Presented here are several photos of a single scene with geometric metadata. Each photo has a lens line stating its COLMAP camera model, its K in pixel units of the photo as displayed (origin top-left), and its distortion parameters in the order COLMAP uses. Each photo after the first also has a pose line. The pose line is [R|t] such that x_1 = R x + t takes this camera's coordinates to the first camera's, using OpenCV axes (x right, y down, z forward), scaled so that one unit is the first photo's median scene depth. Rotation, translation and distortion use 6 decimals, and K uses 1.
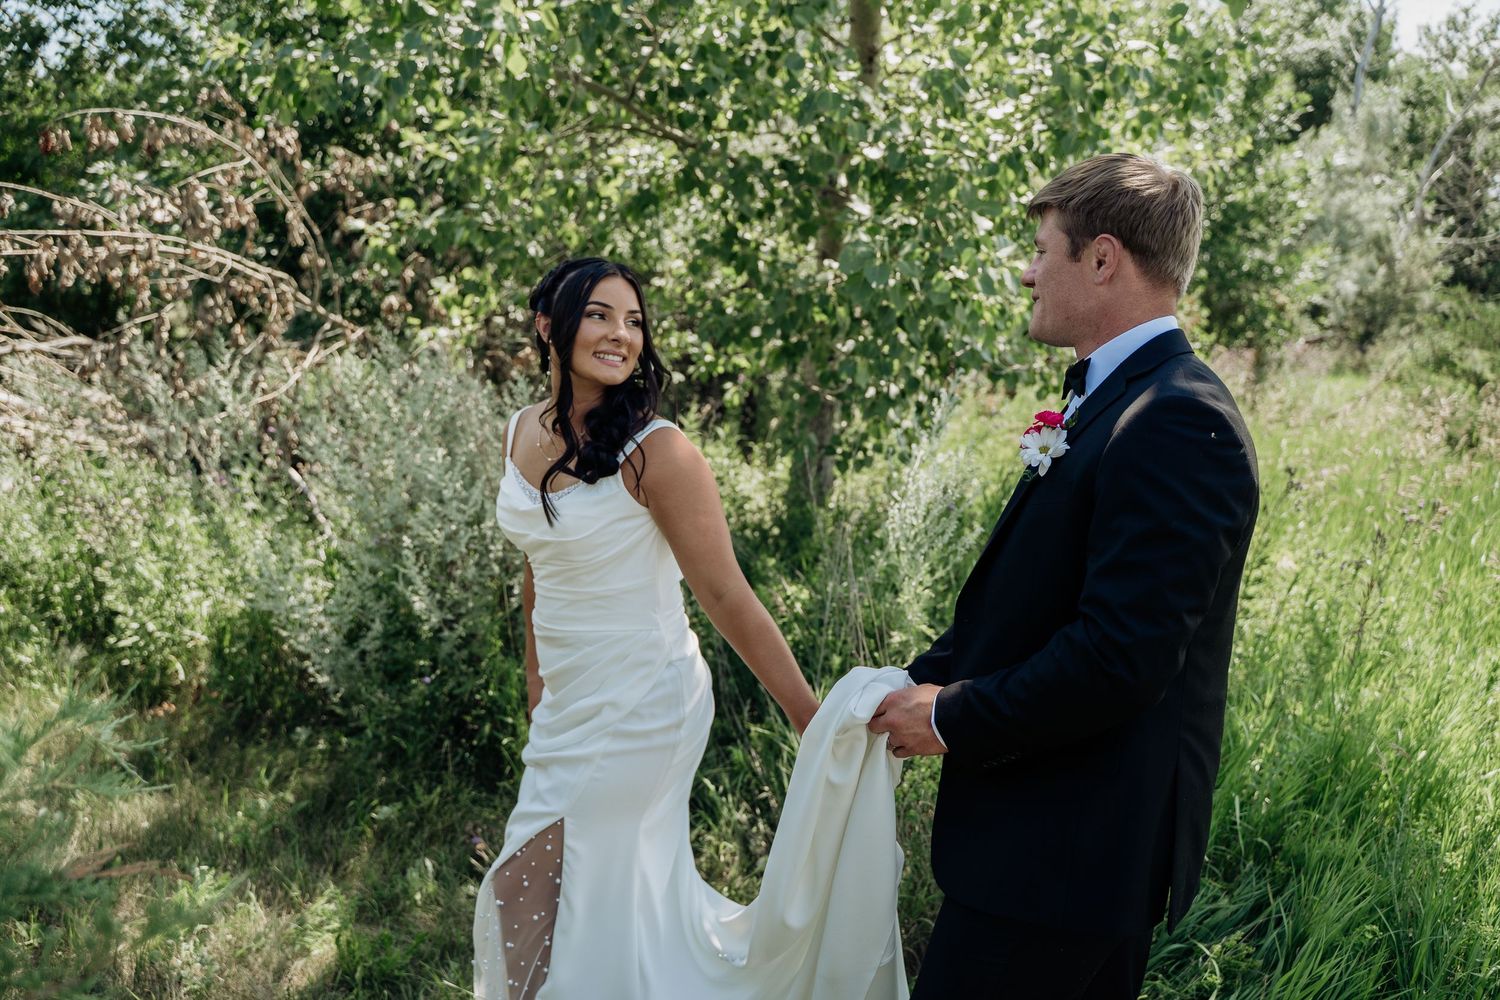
lens RADIAL K [[1307.9, 0, 746.5], [0, 1307.9, 499.9], [0, 0, 1]] dist [-0.101843, 0.103908]
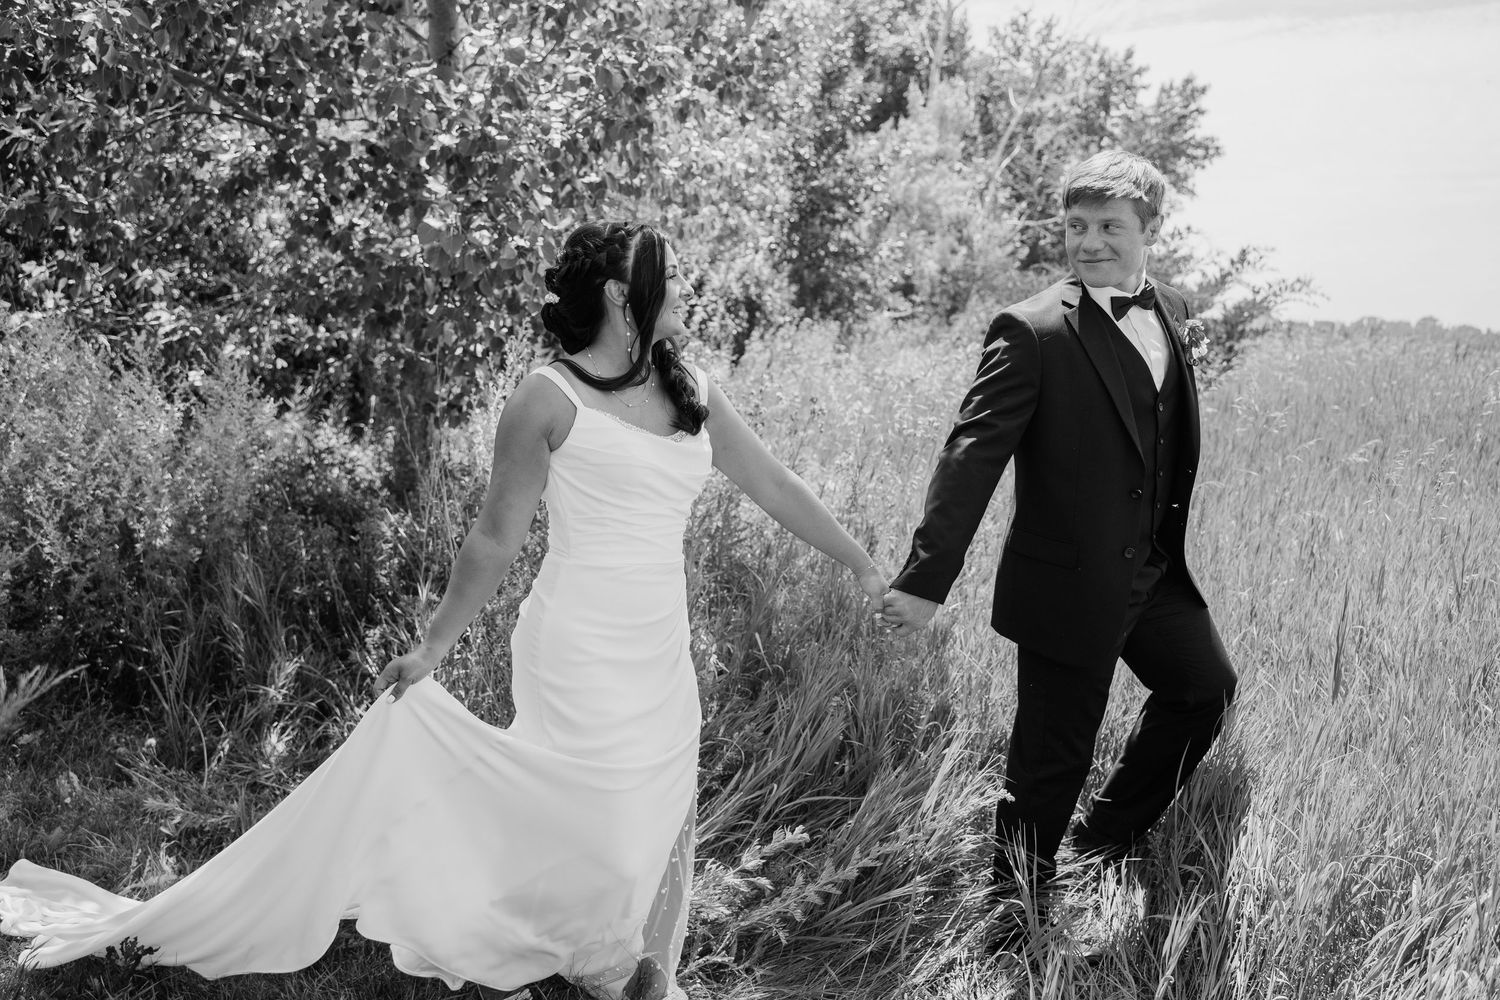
lens RADIAL K [[1307.9, 0, 746.5], [0, 1307.9, 499.9], [0, 0, 1]] dist [-0.101843, 0.103908]
pose [[0.958403, -0.060264, 0.278985, 0.010826], [0.057548, 0.998182, 0.017924, 0.032889], [-0.279558, -0.001124, 0.960128, -0.123137]]
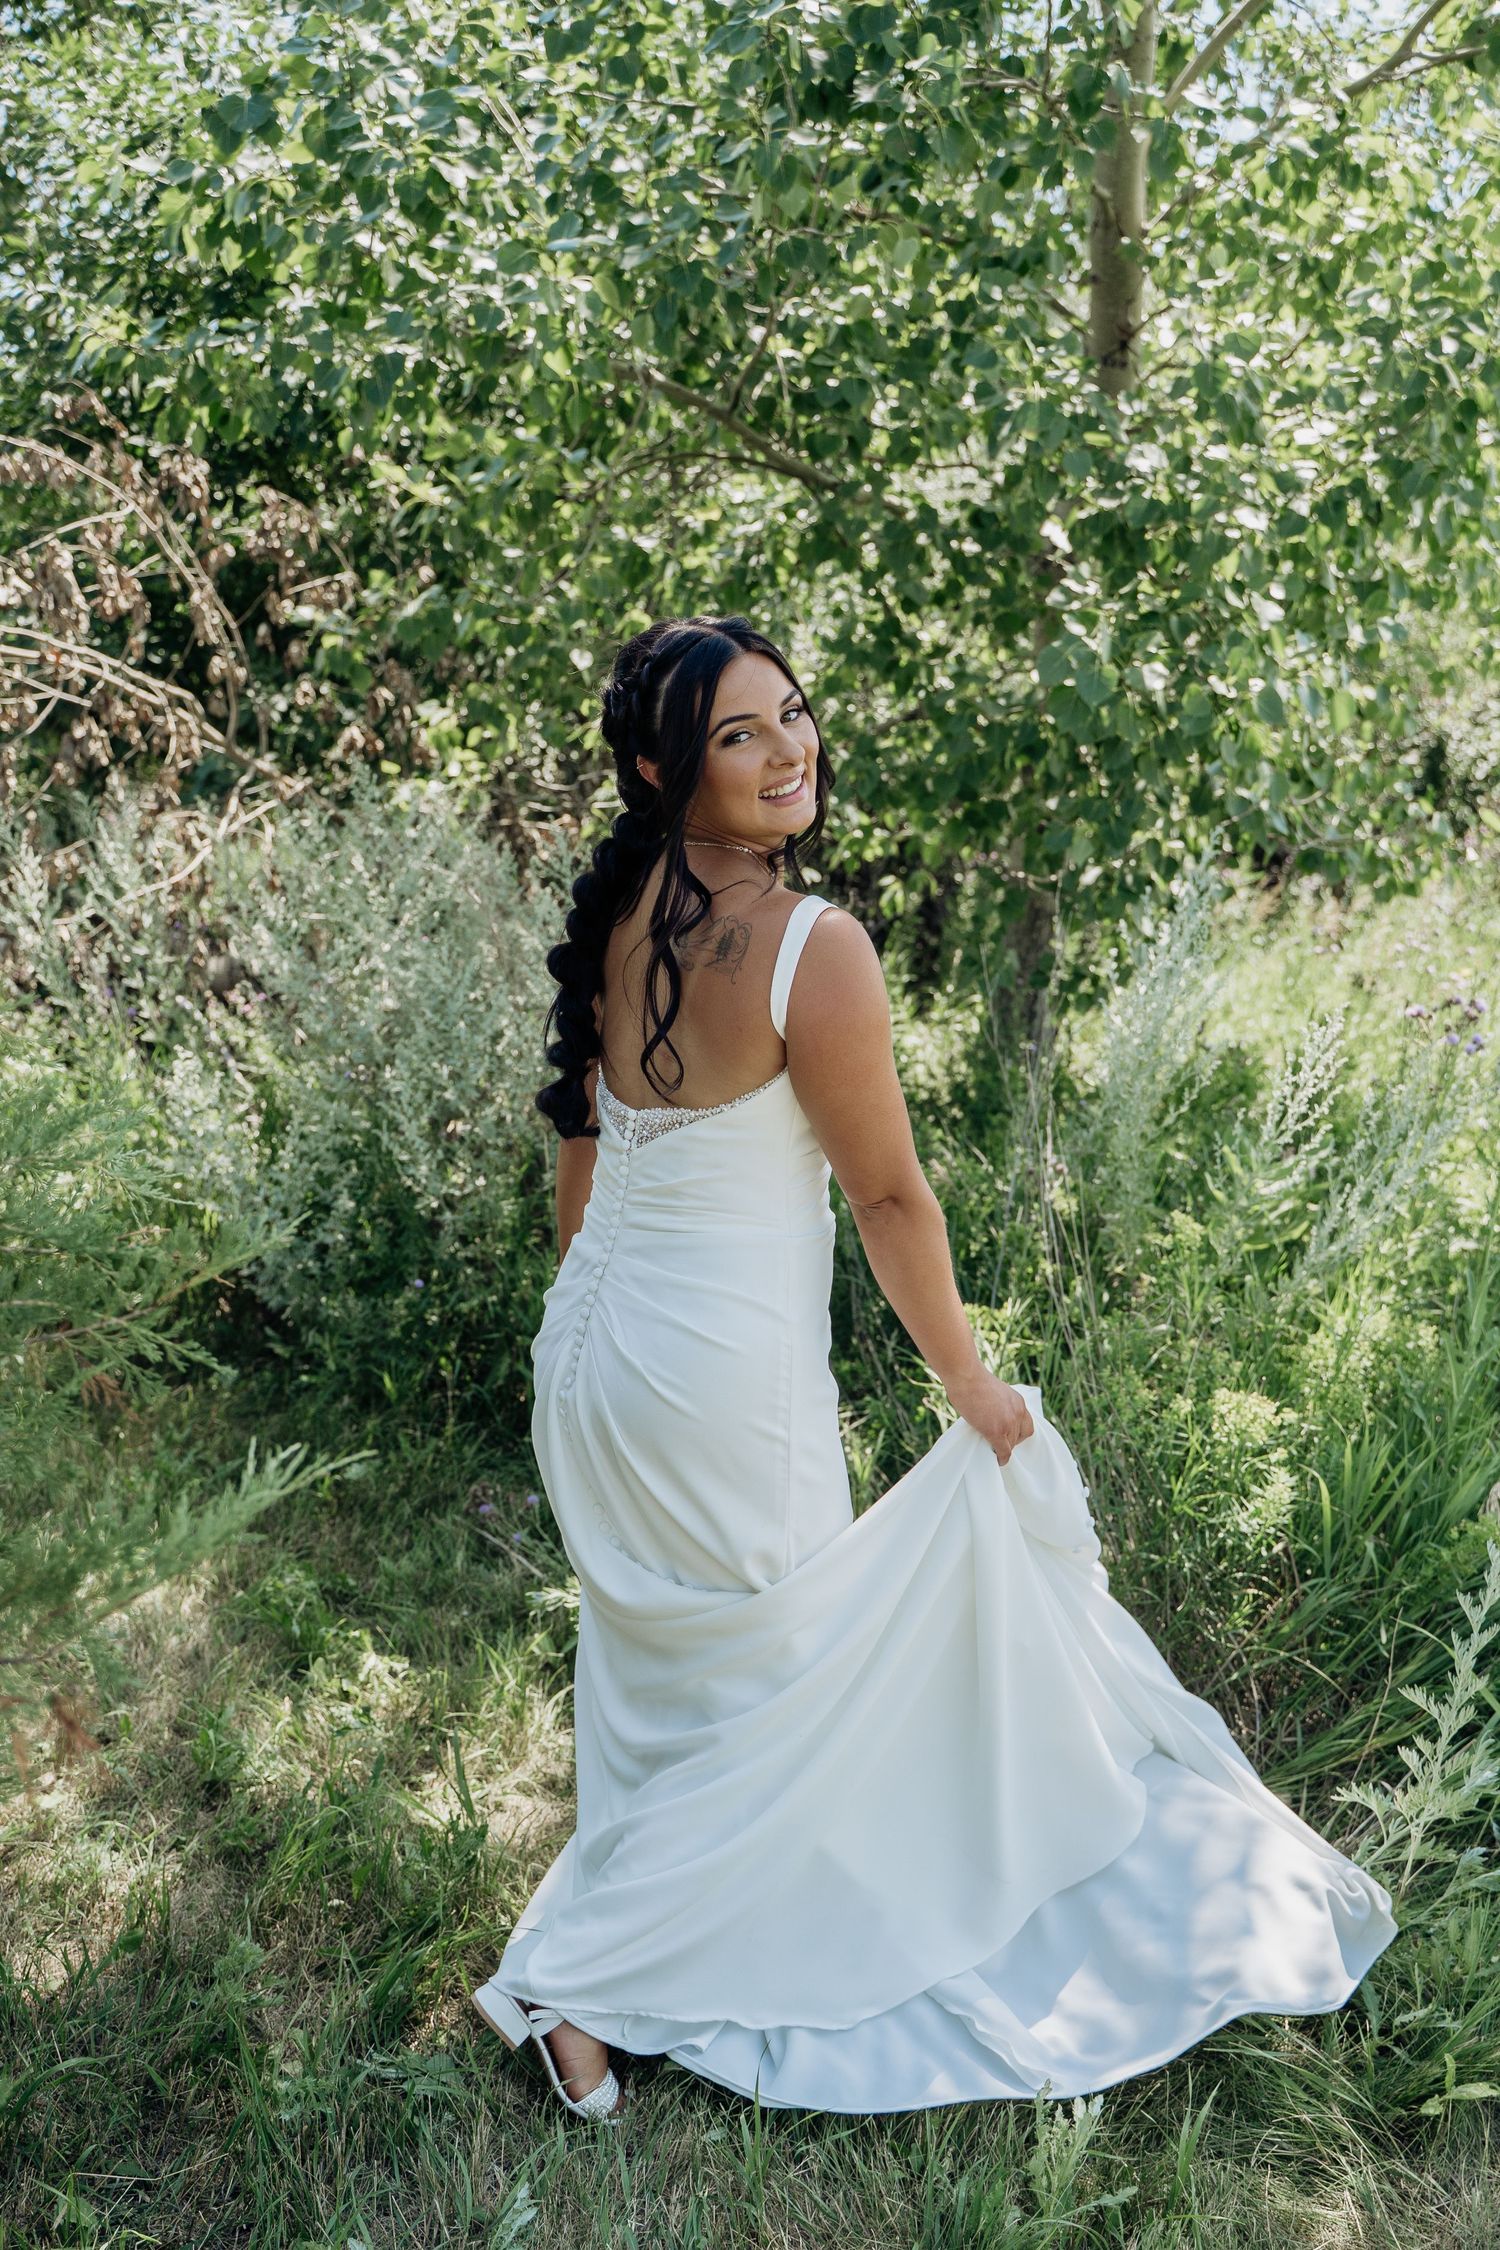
lens RADIAL K [[1821.6, 0, 764.7], [0, 1821.6, 1125.5], [0, 0, 1]] dist [-0.055510, -0.002496]
pose [[0.998201, 0.020094, -0.056490, -0.019011], [-0.015972, 0.997241, 0.072495, -0.029116], [0.057791, -0.071463, 0.995768, 0.110730]]
